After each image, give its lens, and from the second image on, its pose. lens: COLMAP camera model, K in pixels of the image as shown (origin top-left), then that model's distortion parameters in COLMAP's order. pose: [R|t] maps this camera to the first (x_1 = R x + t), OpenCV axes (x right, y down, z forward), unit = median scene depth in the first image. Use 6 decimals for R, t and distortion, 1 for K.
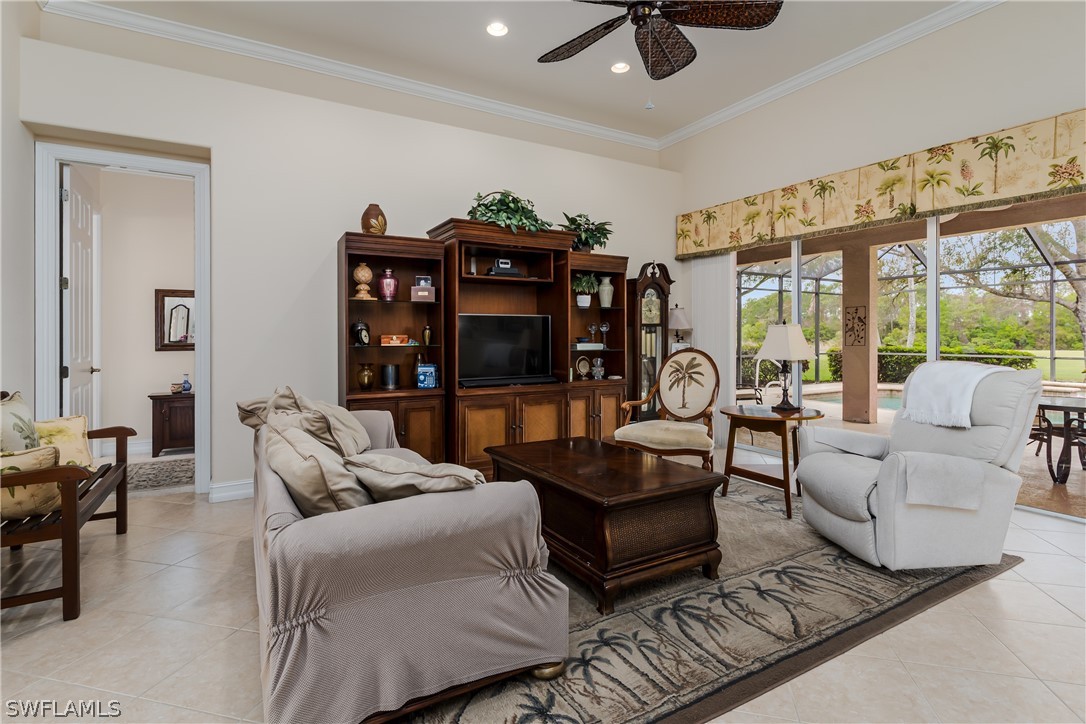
lens RADIAL K [[528.4, 0, 545.2], [0, 528.4, 339.2], [0, 0, 1]] dist [0.000111, 0.000299]
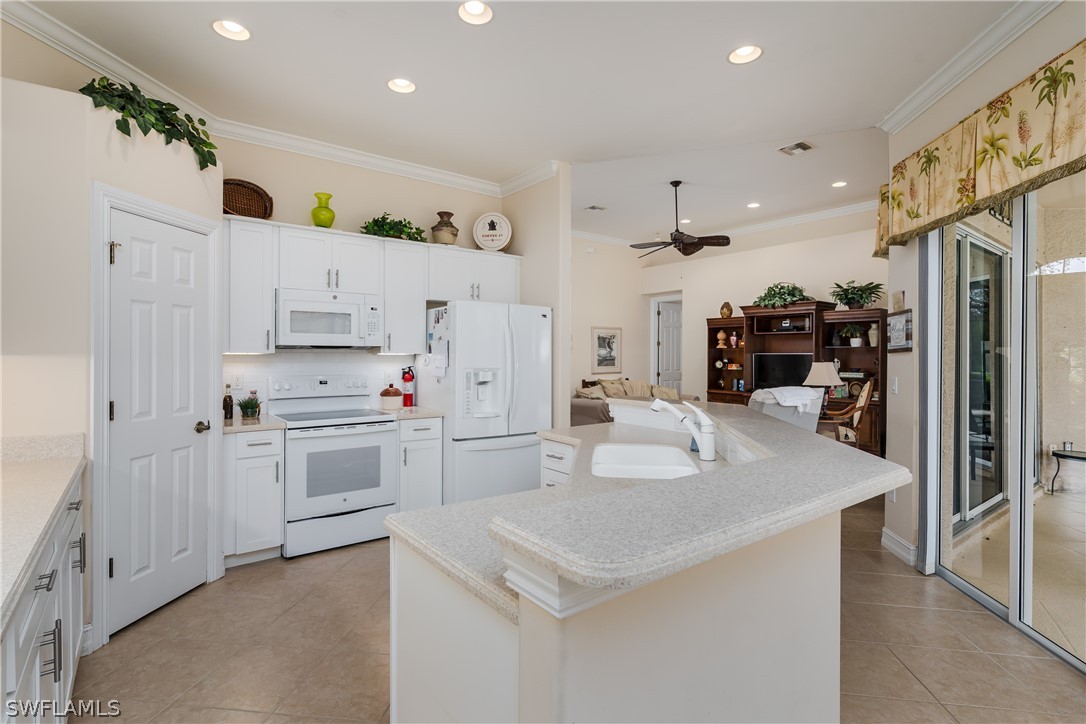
lens RADIAL K [[540.5, 0, 536.9], [0, 540.5, 353.3], [0, 0, 1]] dist [0.001107, 0.000773]
pose [[0.116166, 0.000217, -0.993230, 2.018363], [-0.014407, 0.999895, -0.001466, -0.041994], [0.993125, 0.014480, 0.116157, -0.001294]]
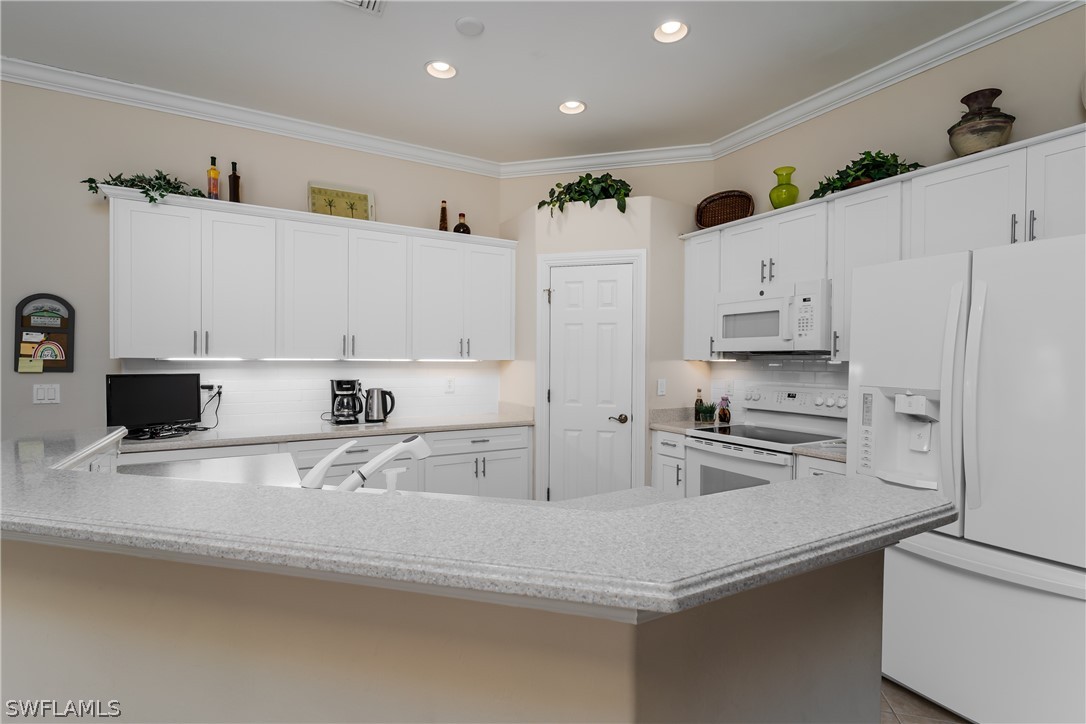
lens RADIAL K [[515.4, 0, 542.5], [0, 515.4, 366.4], [0, 0, 1]] dist [0.011346, -0.000340]
pose [[-0.999864, -0.003842, 0.016018, 1.231505], [-0.003470, 0.999725, 0.023174, -0.045946], [-0.016103, 0.023115, -0.999603, 0.606770]]
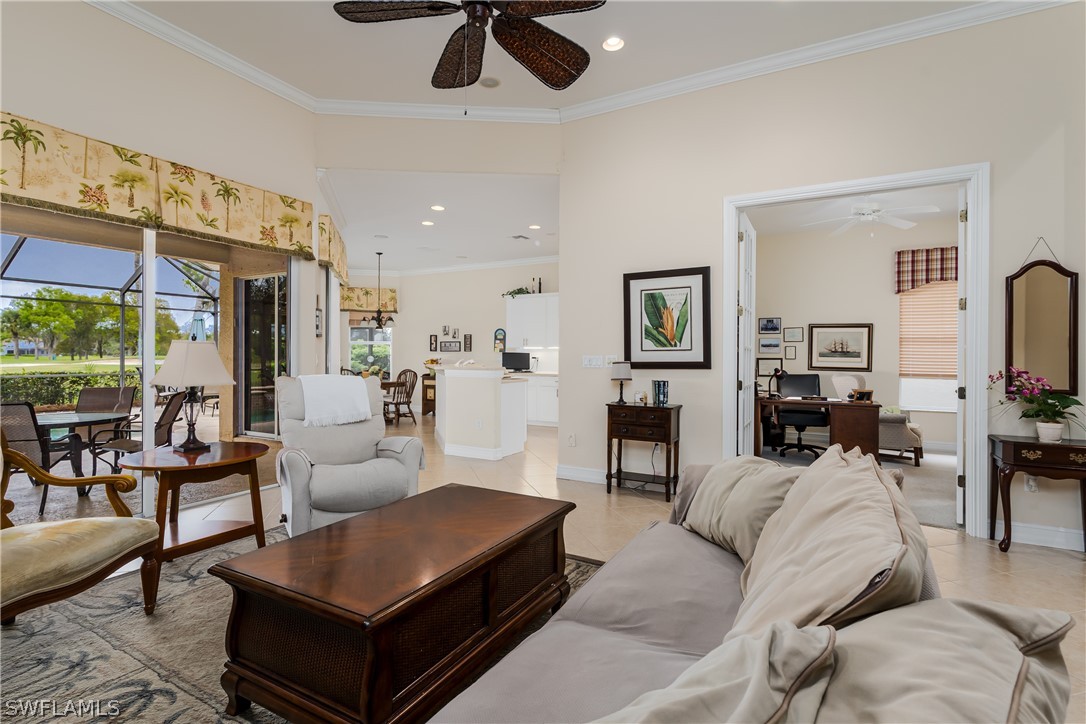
lens RADIAL K [[521.7, 0, 544.3], [0, 521.7, 355.8], [0, 0, 1]] dist [0.001086, 0.000174]
pose [[-0.506505, -0.003396, 0.862230, -0.503418], [0.002152, 0.999984, 0.005203, -0.008318], [-0.862234, 0.004491, -0.506490, 1.003251]]
